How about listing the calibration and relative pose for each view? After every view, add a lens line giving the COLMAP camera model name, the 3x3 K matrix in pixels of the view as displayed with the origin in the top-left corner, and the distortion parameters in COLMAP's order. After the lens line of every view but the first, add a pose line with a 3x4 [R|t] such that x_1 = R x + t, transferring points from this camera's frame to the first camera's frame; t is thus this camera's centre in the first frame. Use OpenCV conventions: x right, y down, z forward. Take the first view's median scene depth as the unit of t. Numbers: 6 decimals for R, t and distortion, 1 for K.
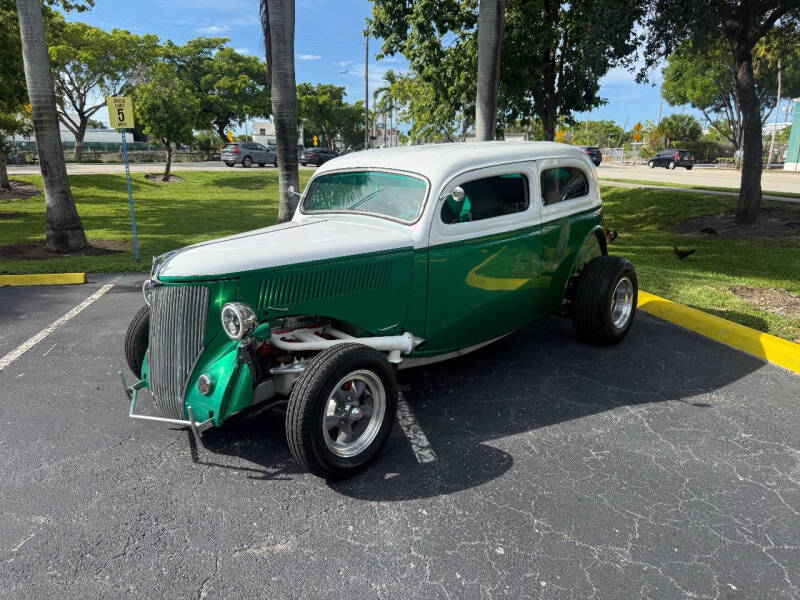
lens RADIAL K [[565.0, 0, 397.4], [0, 565.0, 297.5], [0, 0, 1]] dist [0.032988, -0.044290]
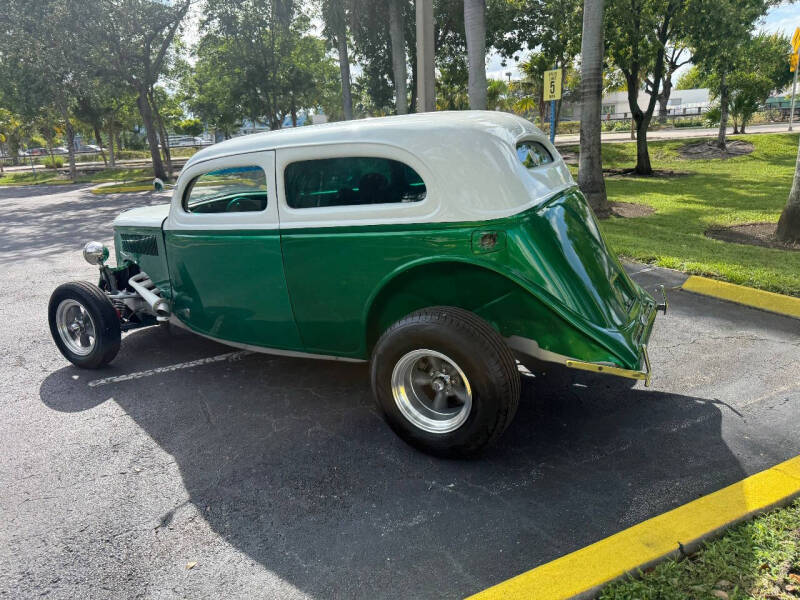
lens RADIAL K [[569.2, 0, 400.0], [0, 569.2, 300.0], [0, 0, 1]] dist [0.013432, -0.022859]
pose [[0.262555, 0.252723, -0.931234, 0.247238], [-0.176049, 0.961439, 0.211285, -0.054277], [0.948721, 0.108468, 0.296922, 0.215301]]
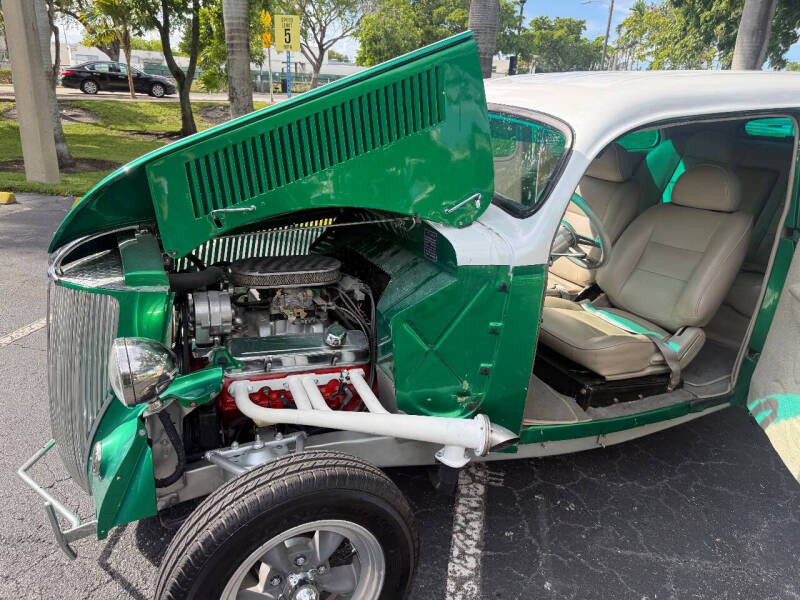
lens RADIAL K [[572.3, 0, 405.2], [0, 572.3, 292.7], [0, 0, 1]] dist [0.001733, -0.004318]
pose [[0.932355, 0.157005, -0.325674, 0.021025], [-0.128394, 0.985858, 0.107703, -0.020320], [0.337978, -0.058603, 0.939328, 0.089257]]
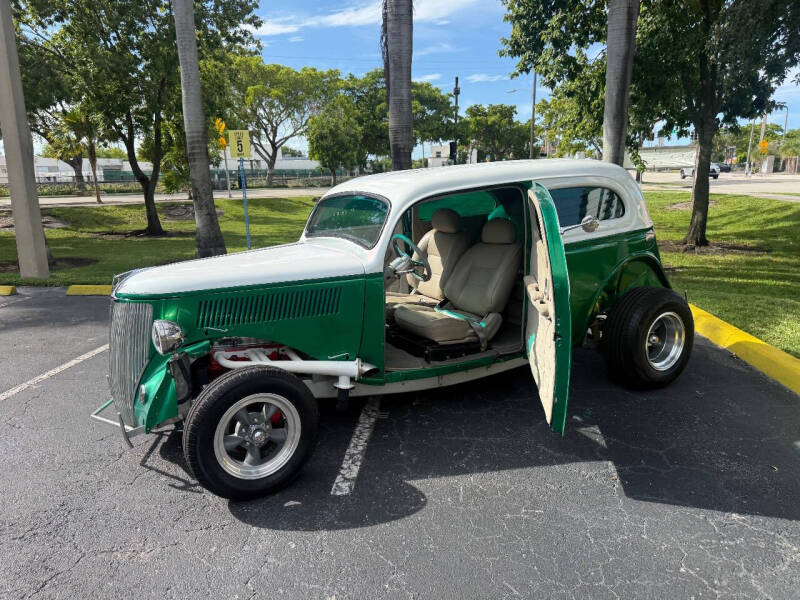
lens RADIAL K [[561.8, 0, 397.8], [0, 561.8, 301.0], [0, 0, 1]] dist [0.054909, -0.068456]
pose [[0.955170, 0.040317, -0.293301, 0.071043], [-0.048054, 0.998660, -0.019218, -0.004428], [0.292133, 0.032450, 0.955827, 0.015490]]
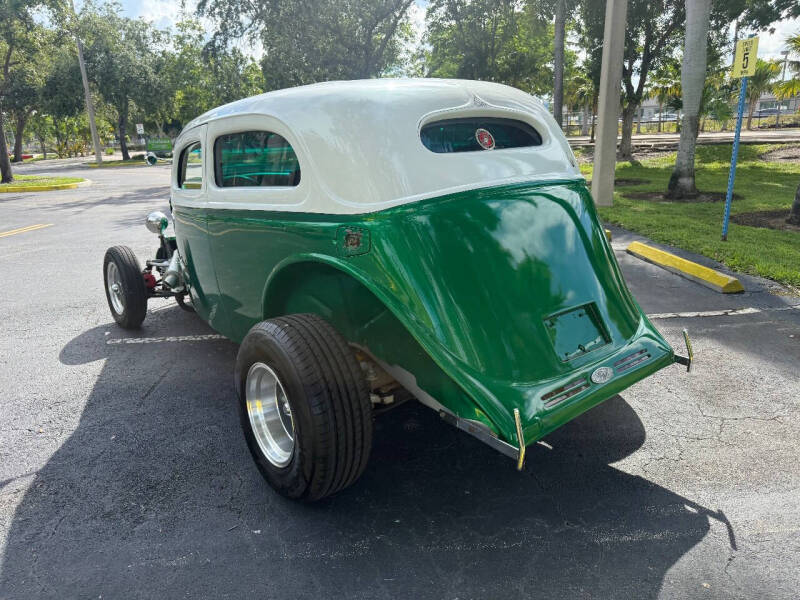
lens RADIAL K [[570.8, 0, 398.1], [0, 570.8, 302.8], [0, 0, 1]] dist [0.003288, -0.007366]
pose [[-0.140923, 0.281914, -0.949034, 0.222779], [-0.199314, 0.930894, 0.306122, -0.068456], [0.969750, 0.232296, -0.074995, 0.306171]]
